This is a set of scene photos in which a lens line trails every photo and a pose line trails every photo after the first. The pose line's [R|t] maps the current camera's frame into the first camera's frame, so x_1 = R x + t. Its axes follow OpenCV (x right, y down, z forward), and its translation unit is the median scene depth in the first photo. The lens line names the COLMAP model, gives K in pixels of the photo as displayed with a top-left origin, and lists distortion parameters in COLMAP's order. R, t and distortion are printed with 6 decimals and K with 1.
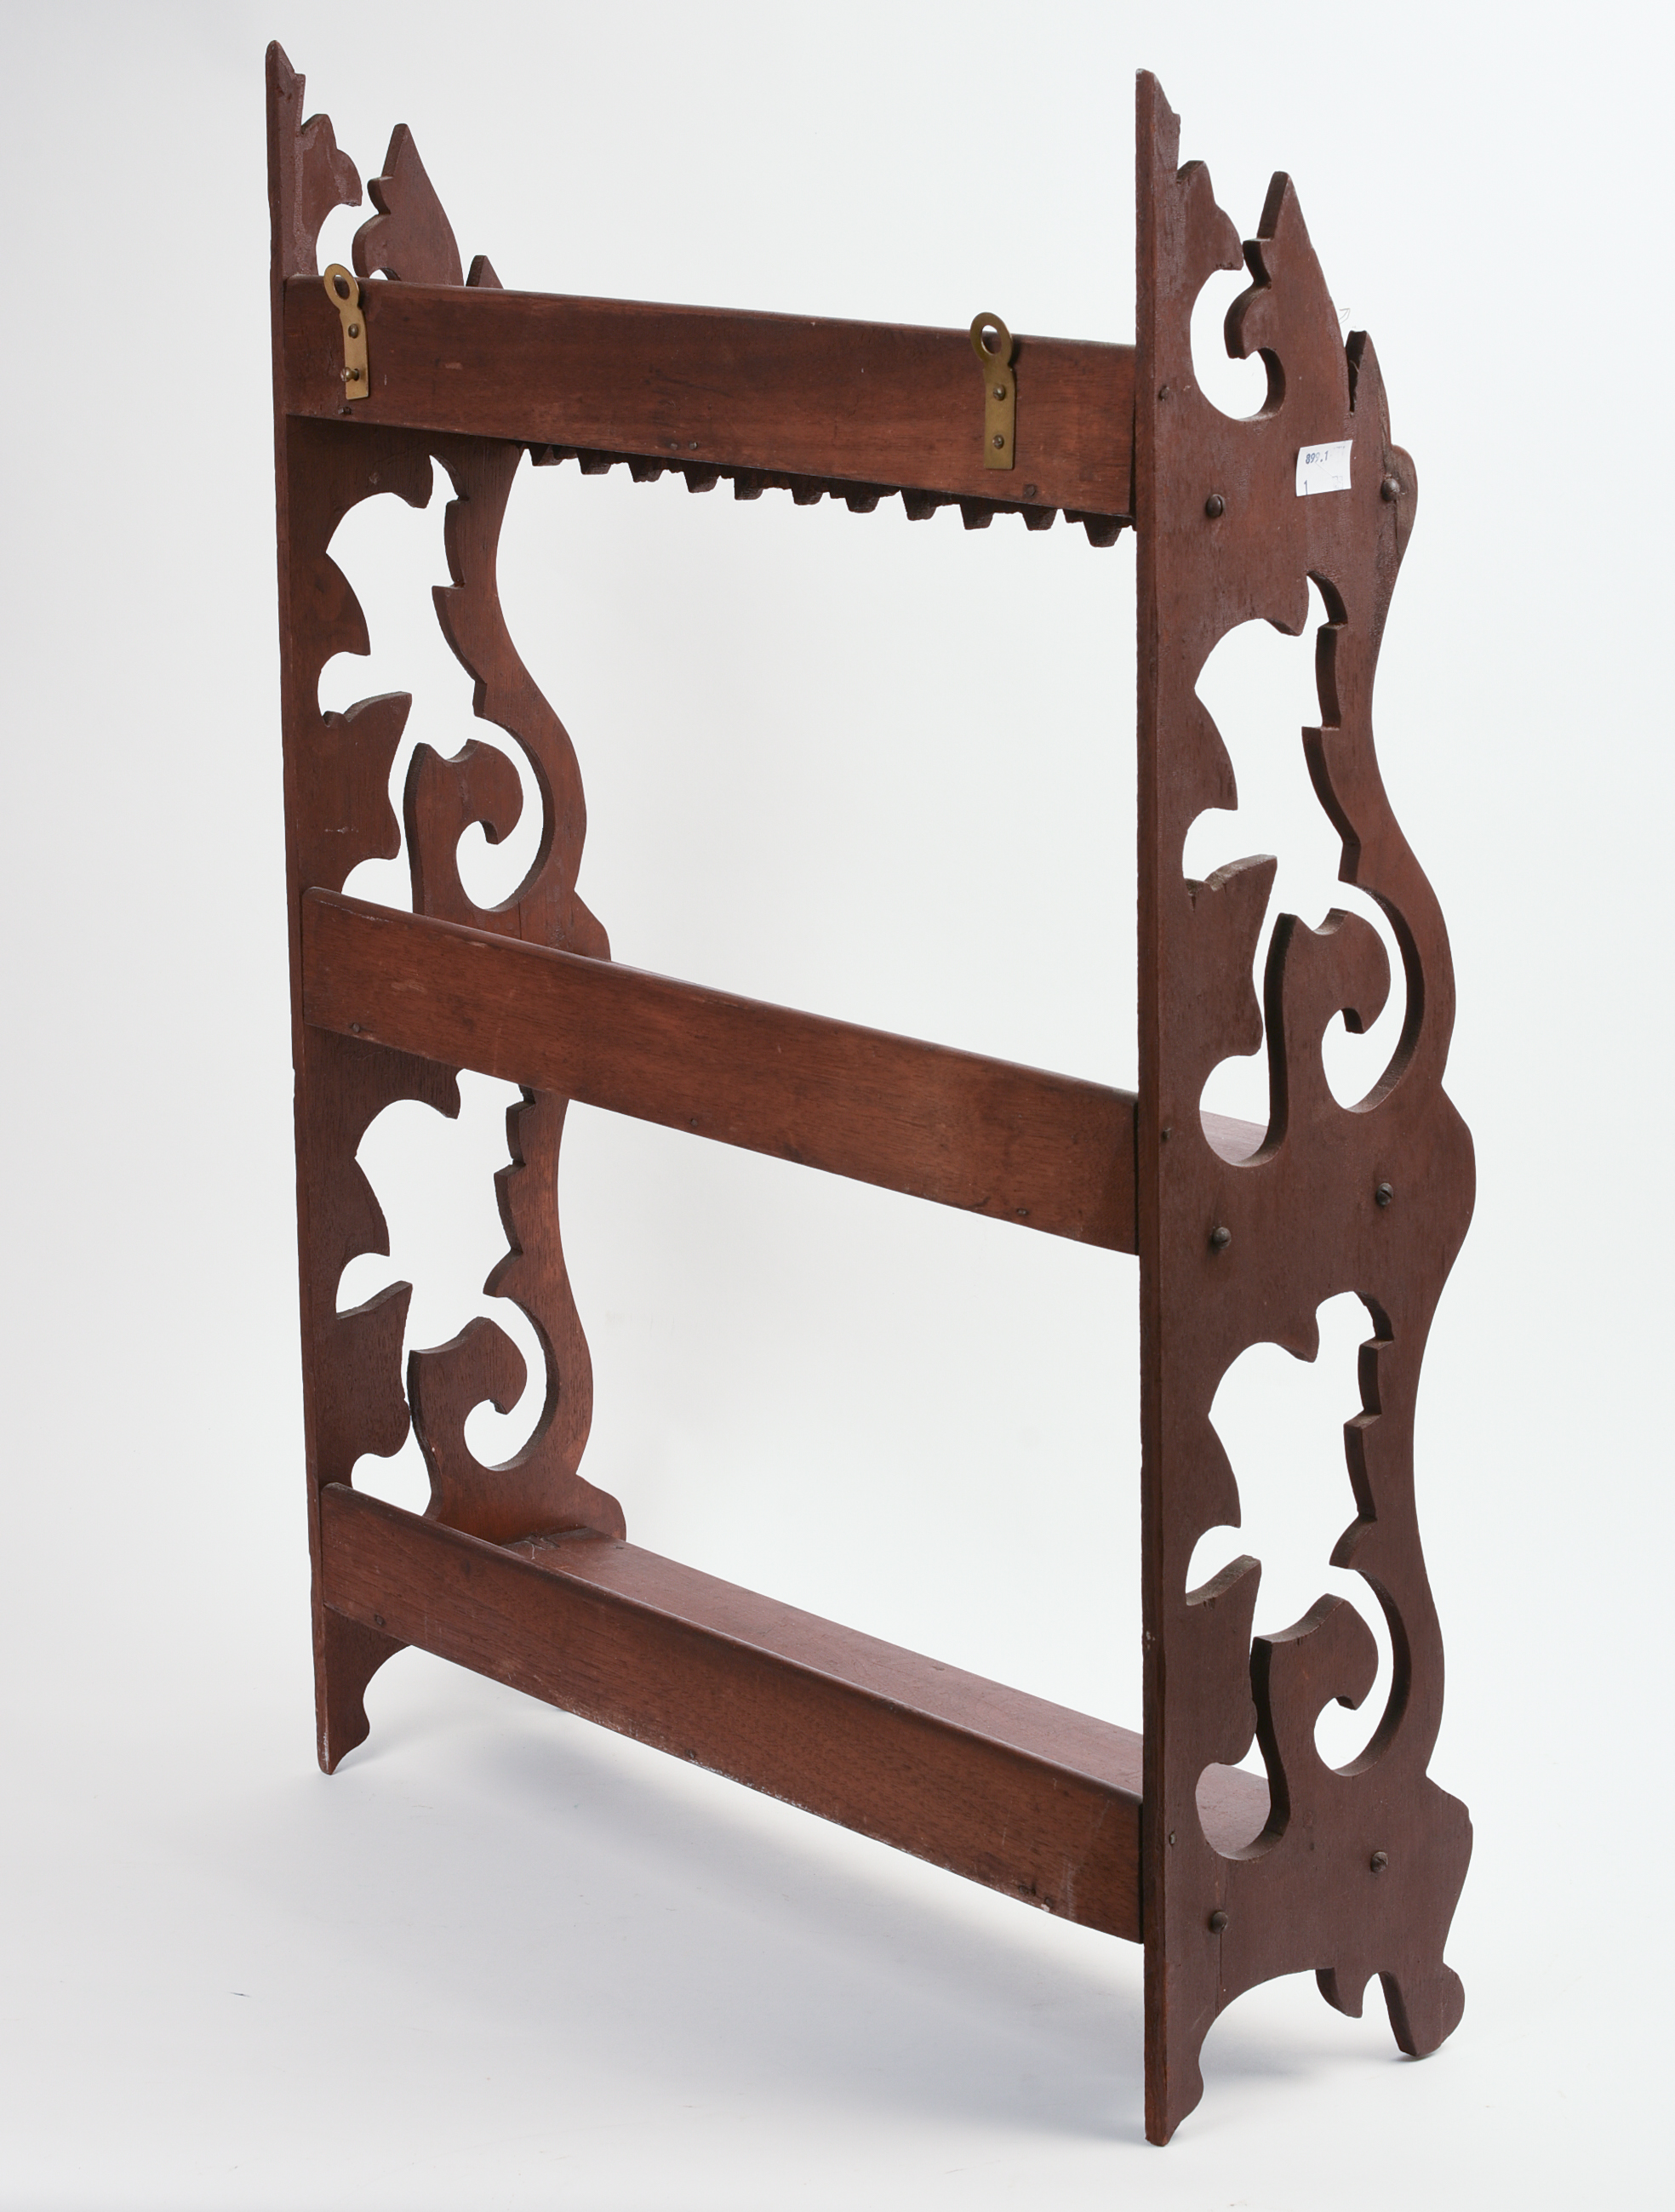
lens RADIAL K [[4863.0, 0, 840.2], [0, 4863.0, 1105.2], [0, 0, 1]] dist [-0.054505, 0.000000]
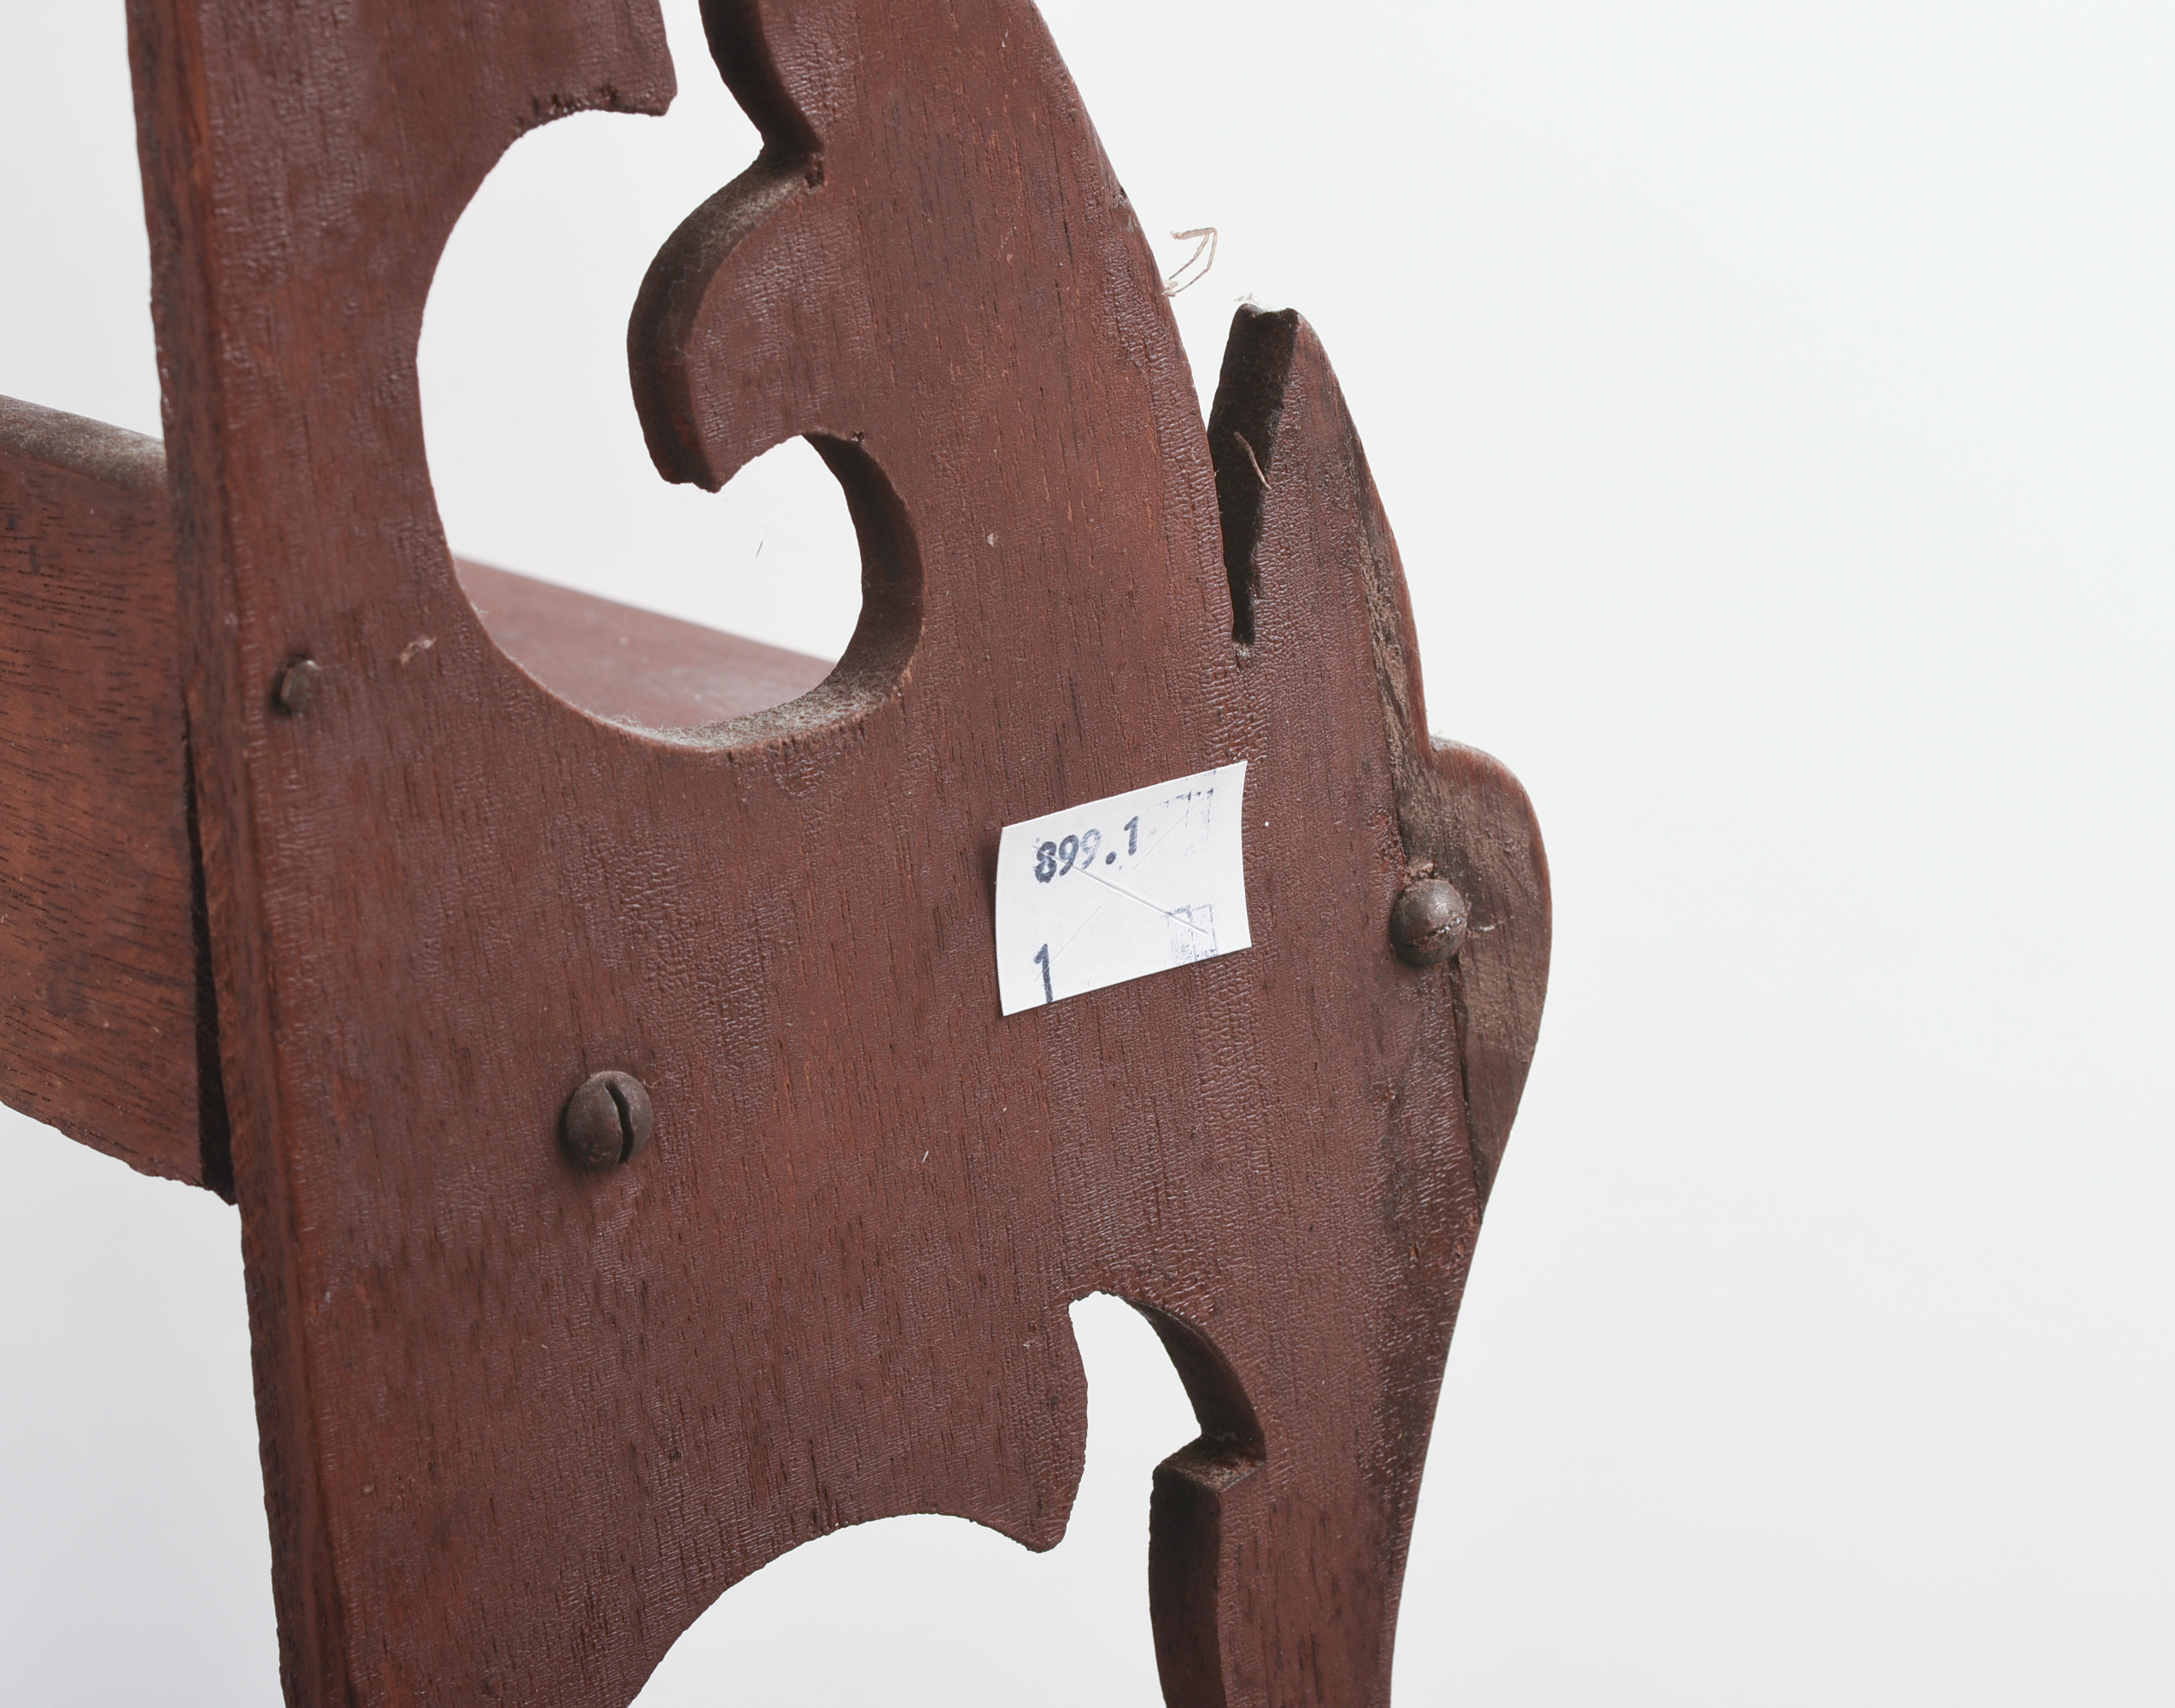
lens RADIAL K [[5400.8, 0, 1084.5], [0, 5400.8, 857.4], [0, 0, 1]] dist [0.061597, 0.000000]
pose [[0.997300, -0.018436, -0.071087, 0.115529], [0.020438, 0.999412, 0.027541, -0.138413], [0.070537, -0.028920, 0.997090, 0.718773]]
